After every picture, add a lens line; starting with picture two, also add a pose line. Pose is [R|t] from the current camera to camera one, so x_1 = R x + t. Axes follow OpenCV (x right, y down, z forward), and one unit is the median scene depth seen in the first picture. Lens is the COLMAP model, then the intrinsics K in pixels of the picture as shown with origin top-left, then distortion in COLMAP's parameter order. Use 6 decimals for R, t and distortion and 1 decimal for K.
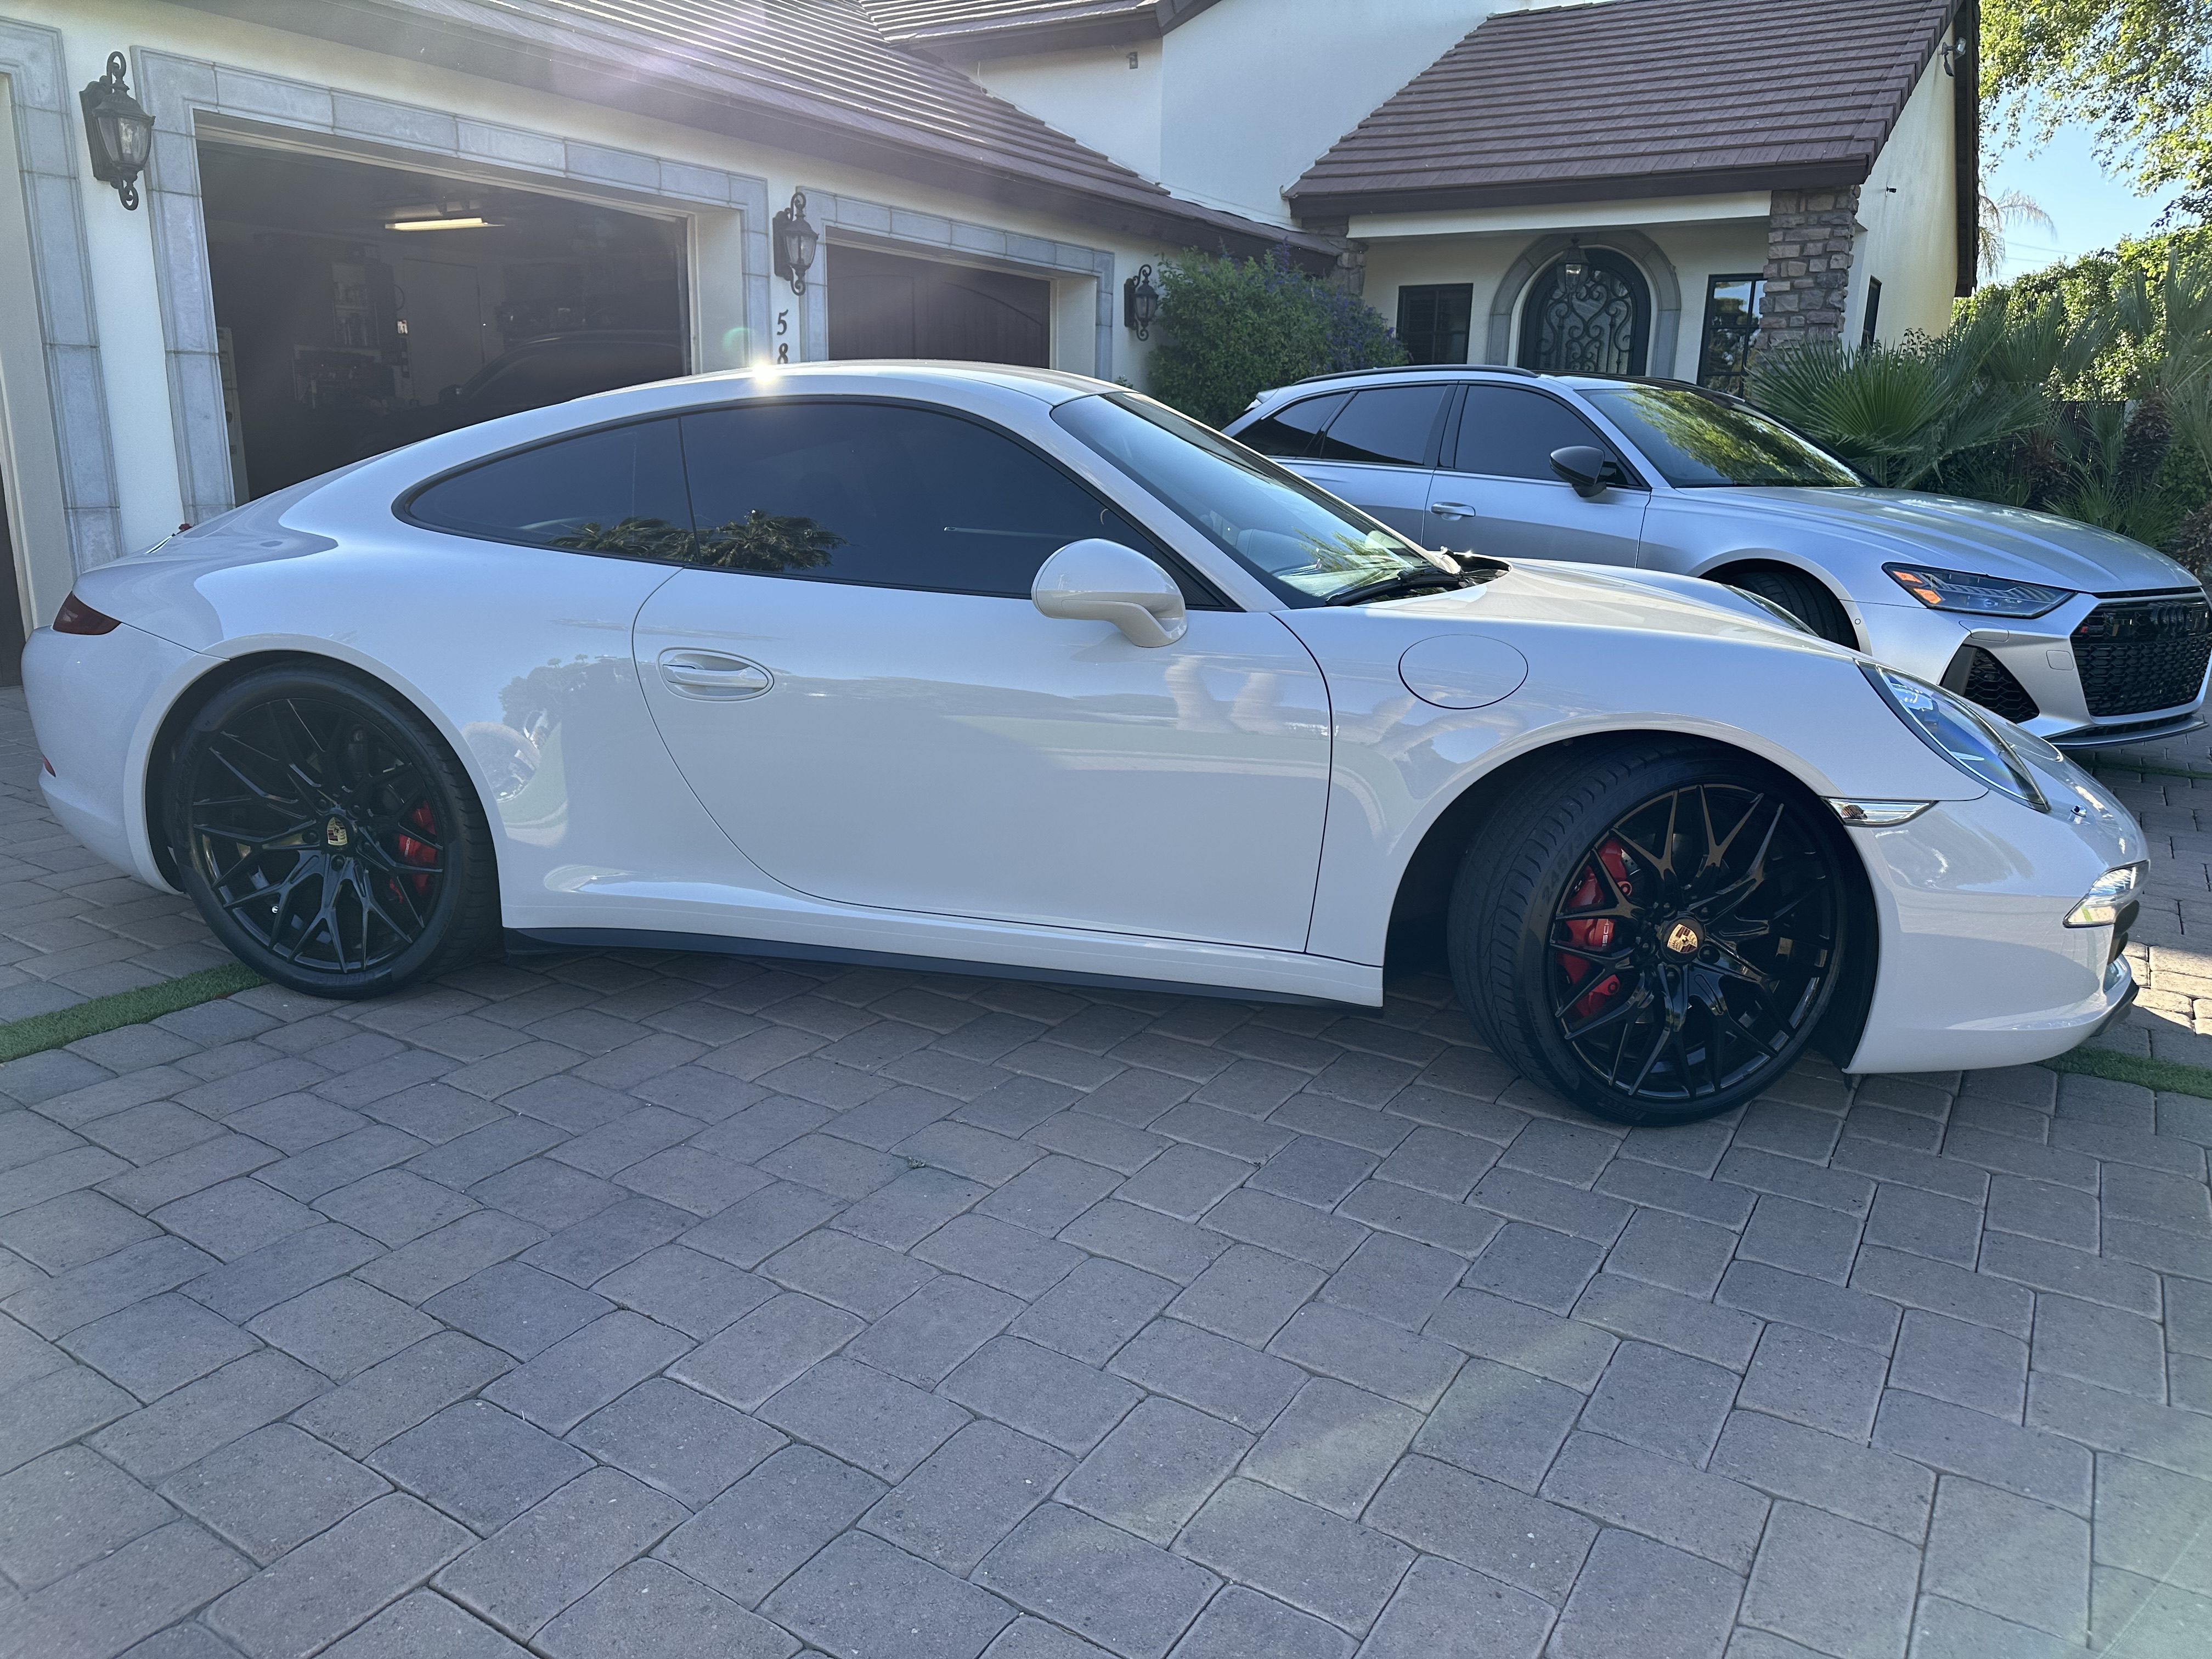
lens RADIAL K [[1555.3, 0, 1106.0], [0, 1555.3, 829.5], [0, 0, 1]] dist [0.005574, 0.002066]
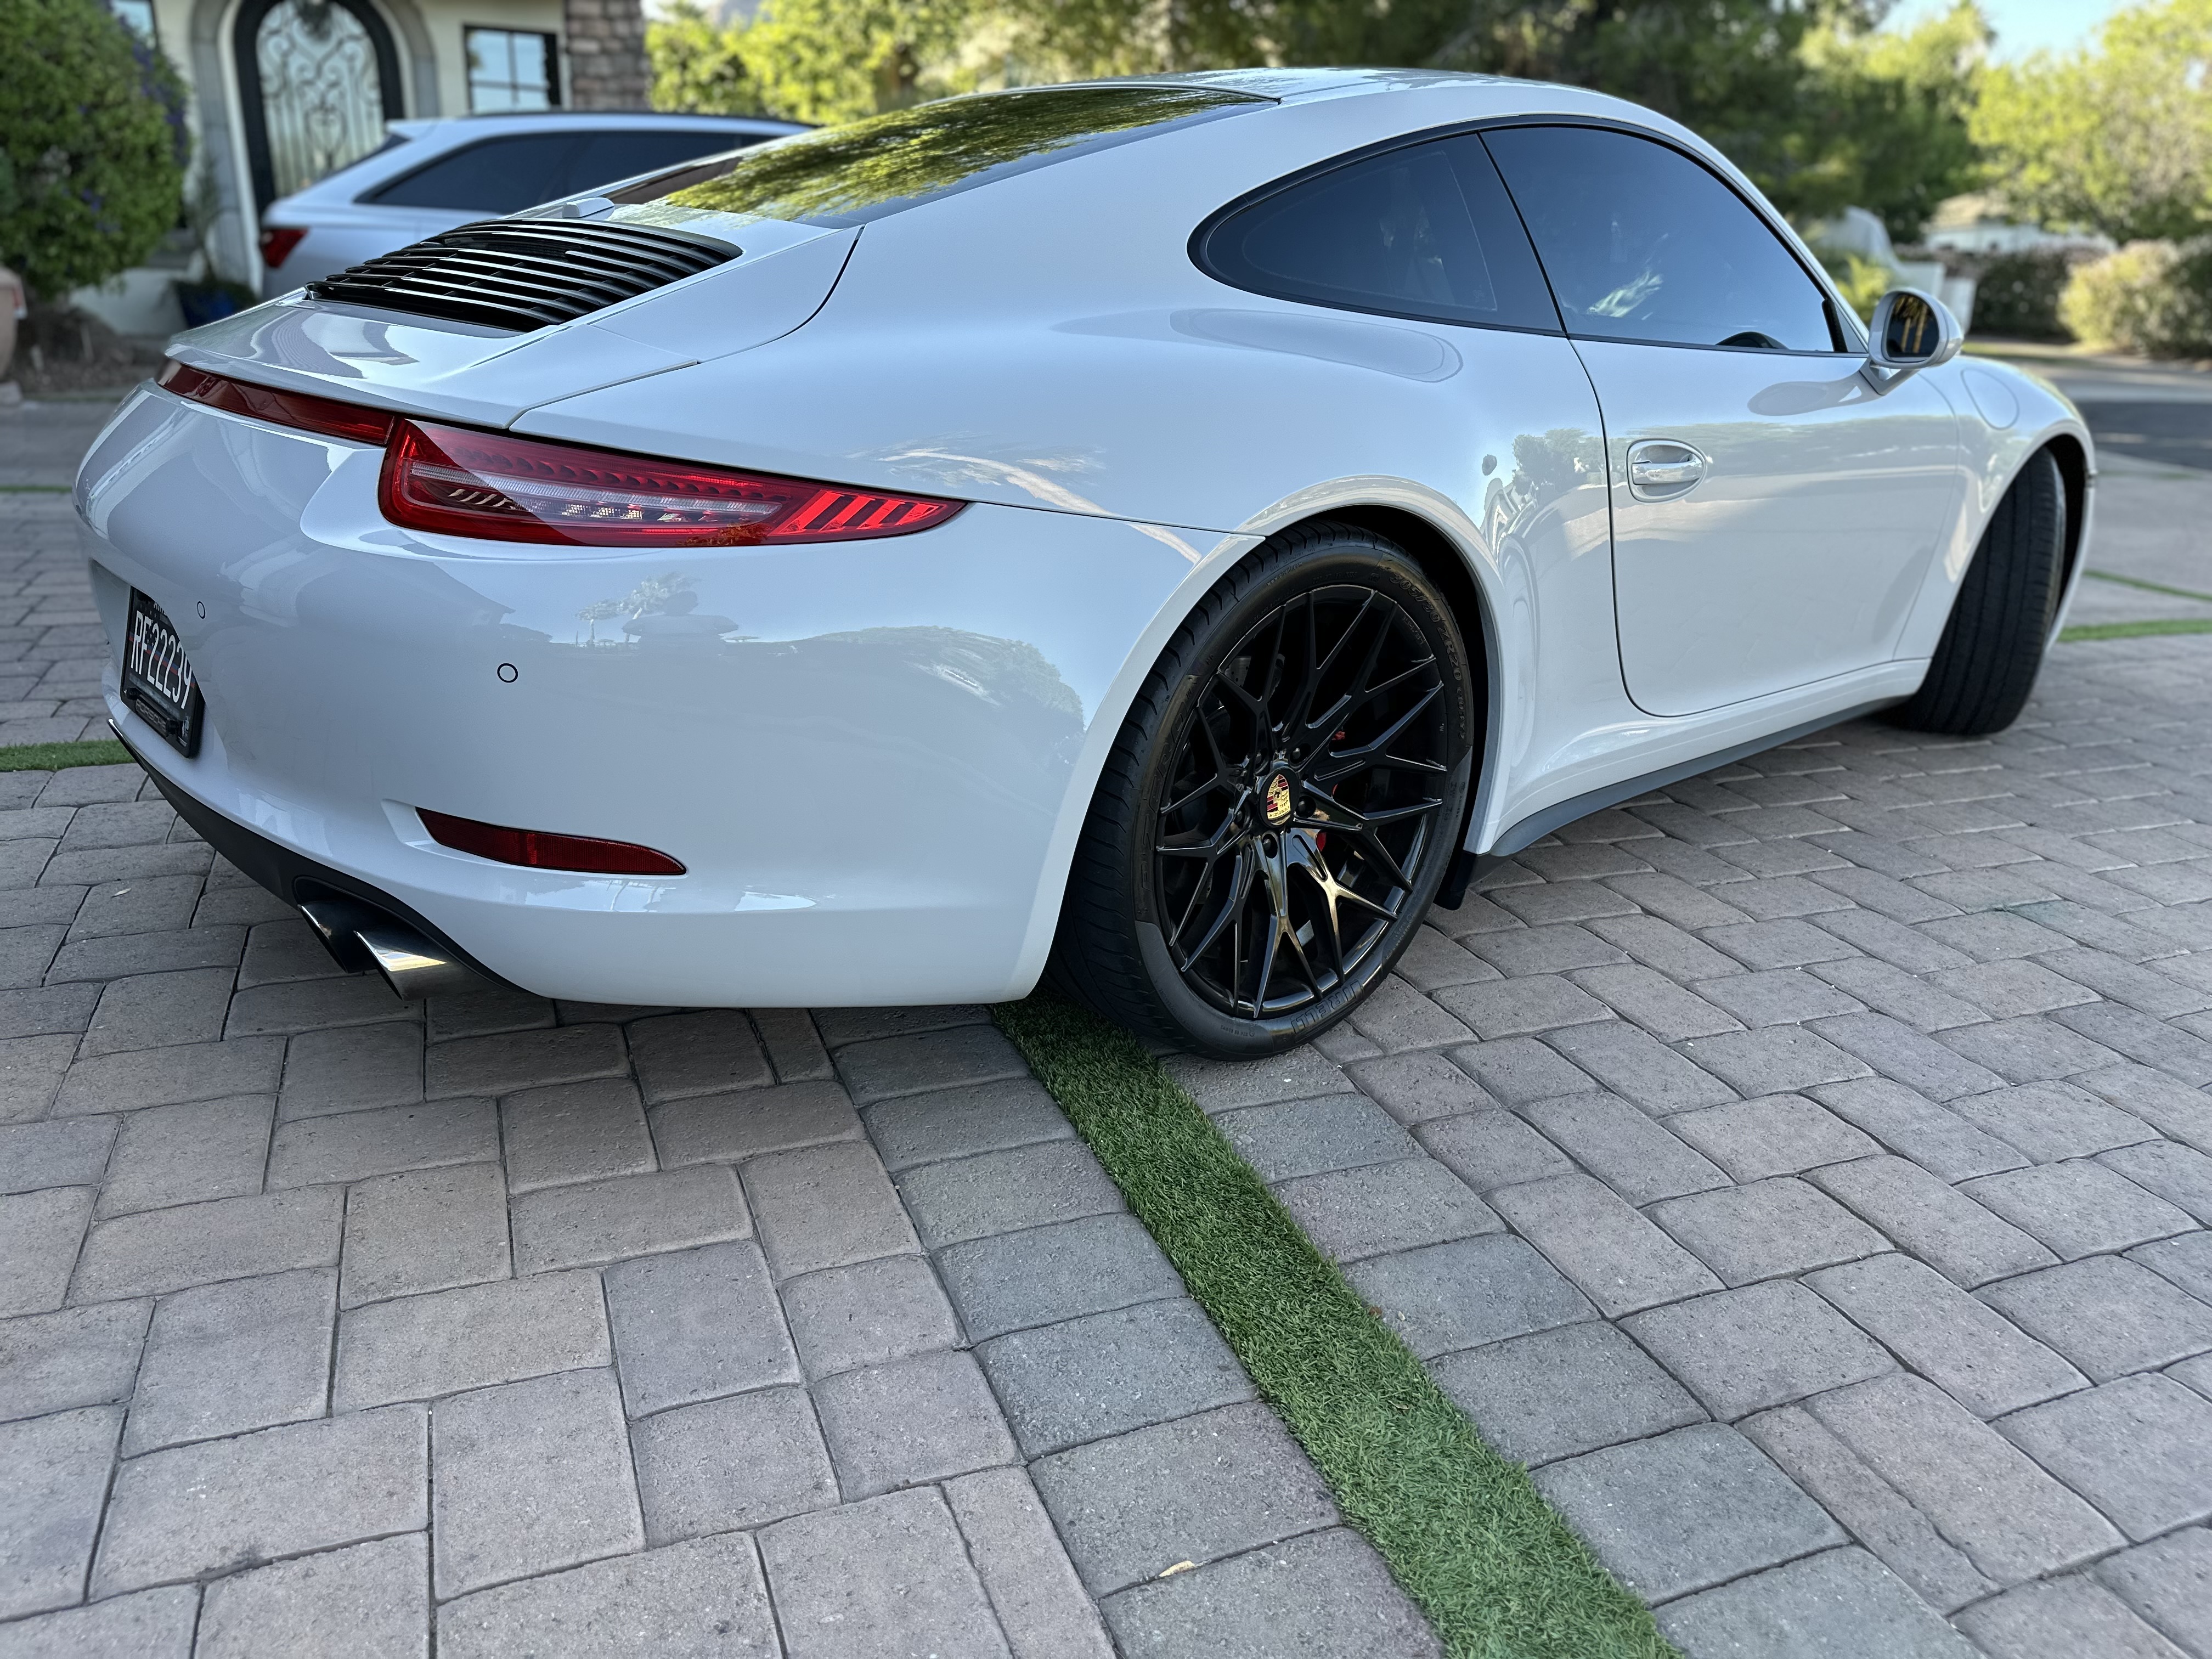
lens RADIAL K [[1543.2, 0, 1108.6], [0, 1543.2, 877.0], [0, 0, 1]] dist [-0.003041, 0.003090]
pose [[0.581931, -0.291160, 0.759330, -0.431667], [0.169709, 0.956633, 0.236754, -0.053216], [-0.795333, -0.008909, 0.606107, 0.290511]]
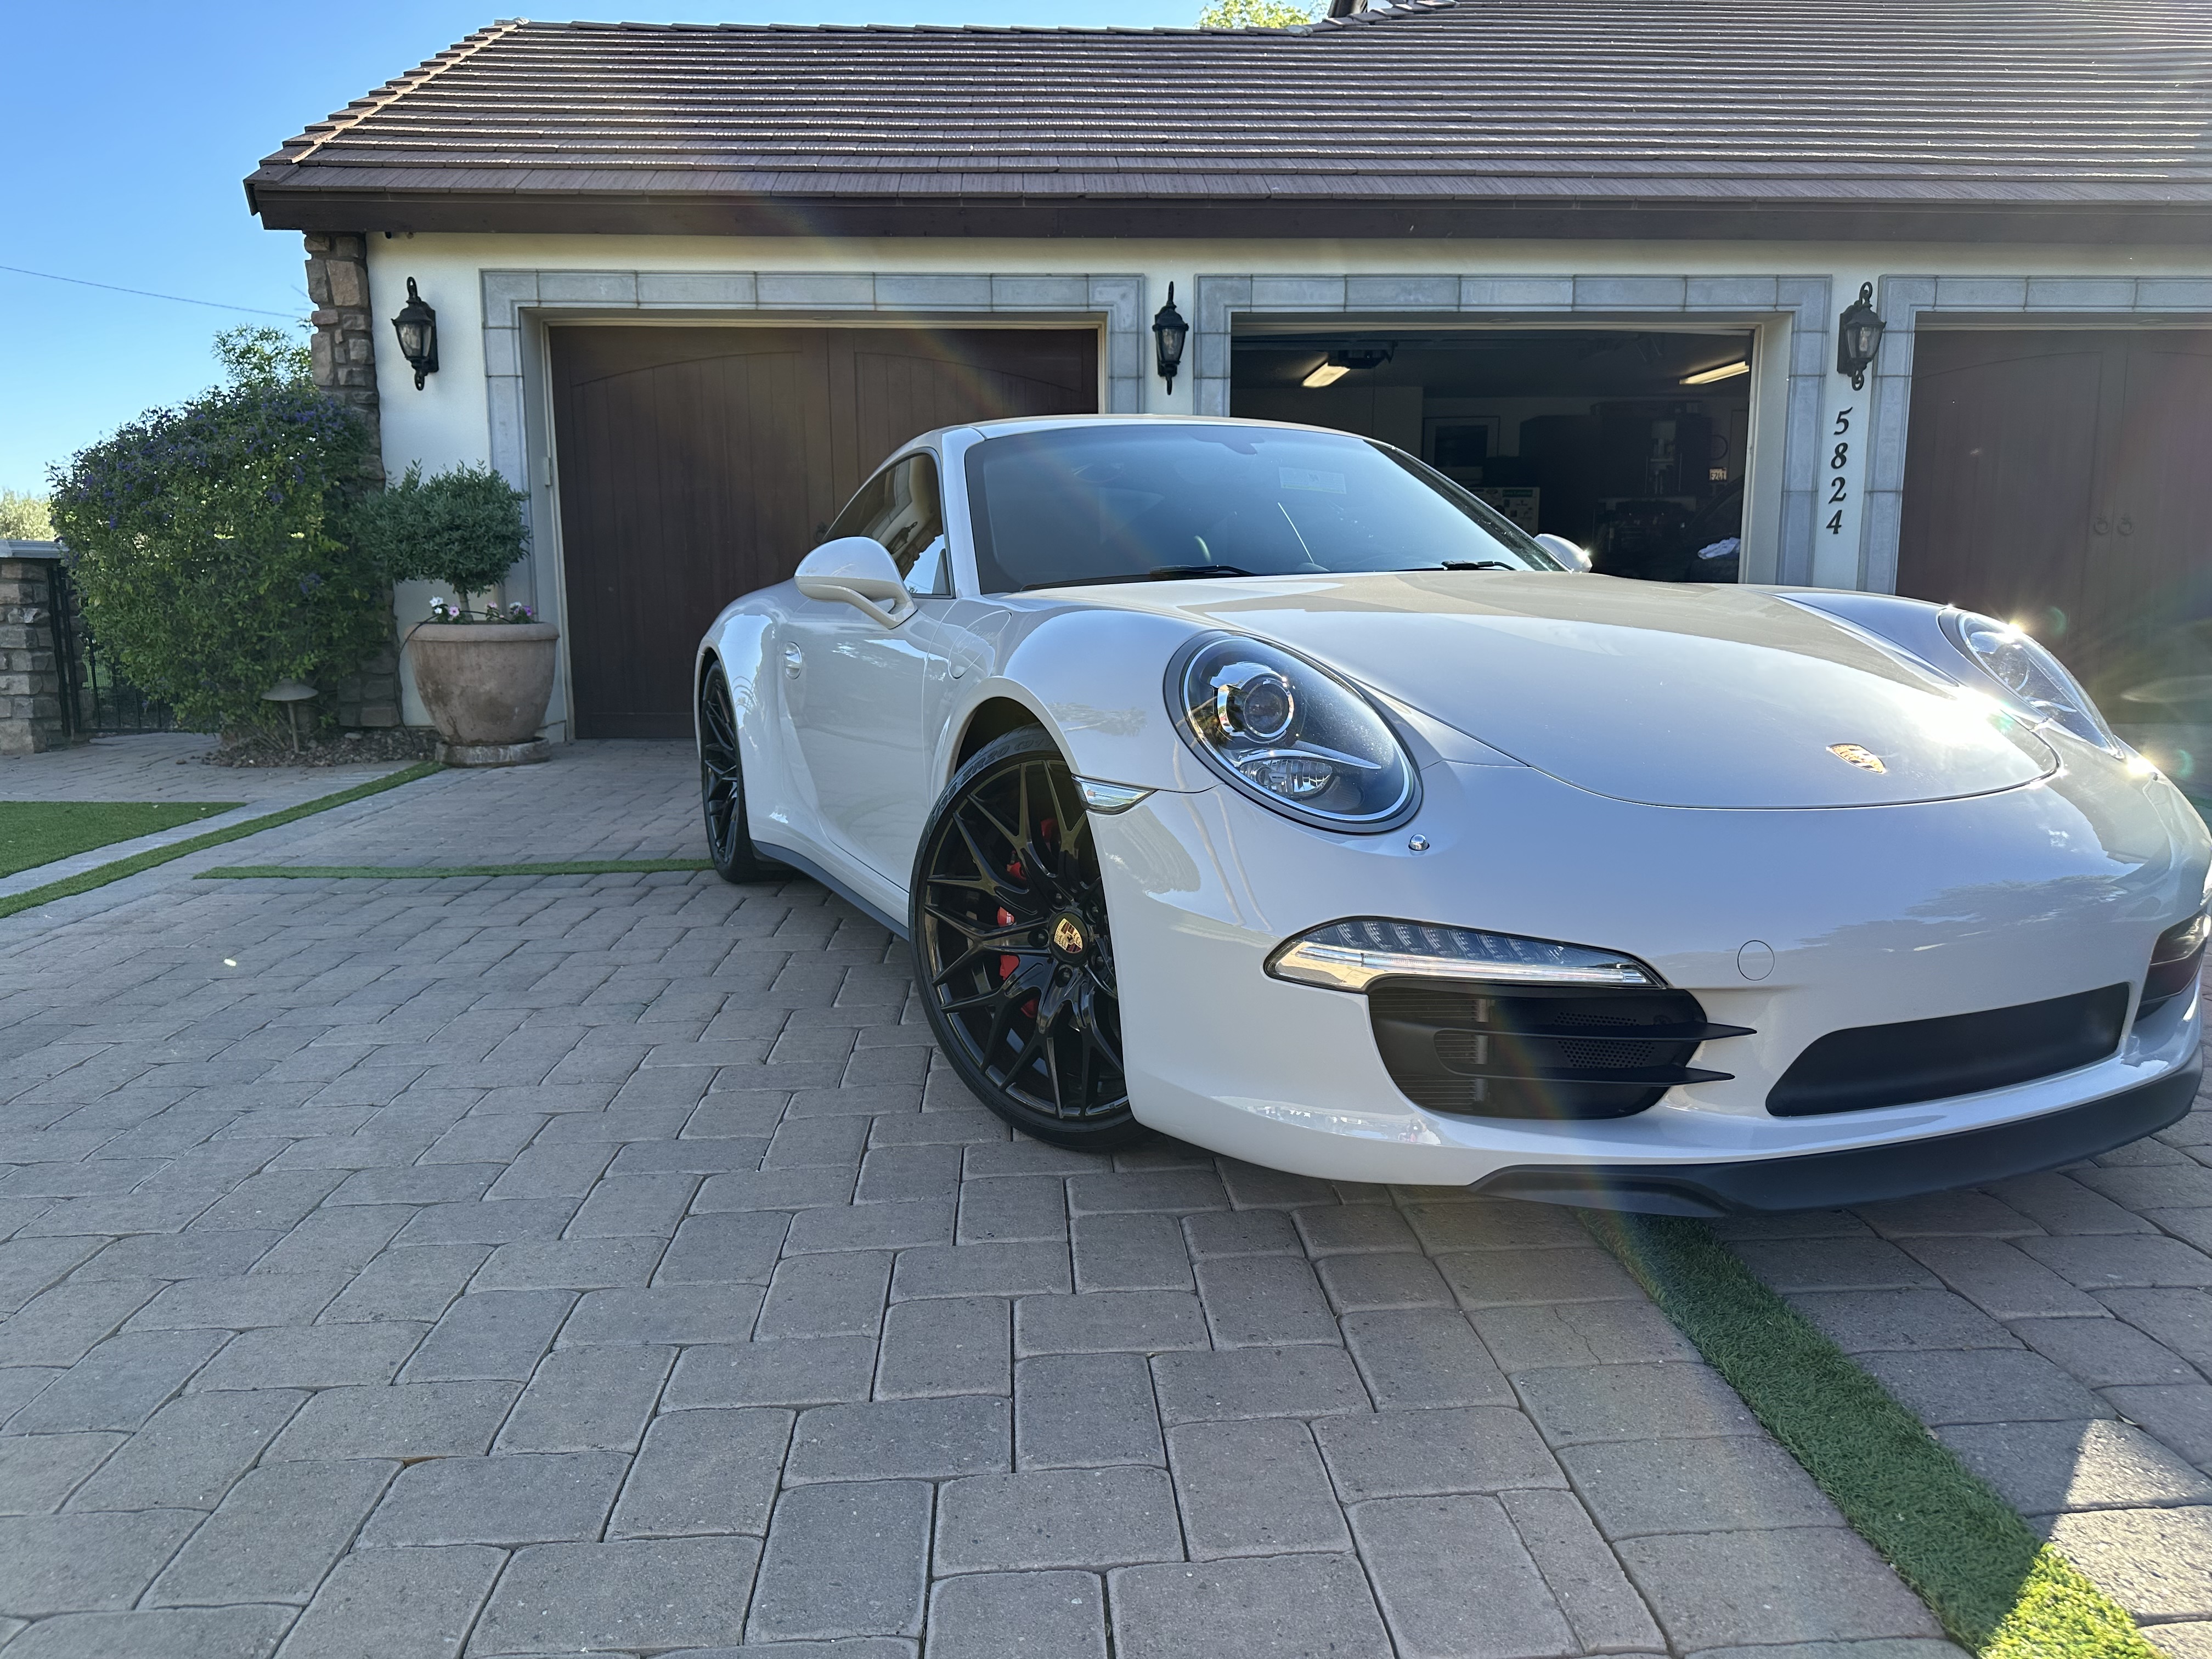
lens RADIAL K [[1555.3, 0, 1106.0], [0, 1555.3, 829.5], [0, 0, 1]] dist [0.005574, 0.002066]
pose [[0.587848, 0.094116, -0.803478, 0.396639], [-0.174880, 0.984509, -0.012627, 0.005941], [0.789842, 0.147935, 0.595201, 0.167944]]
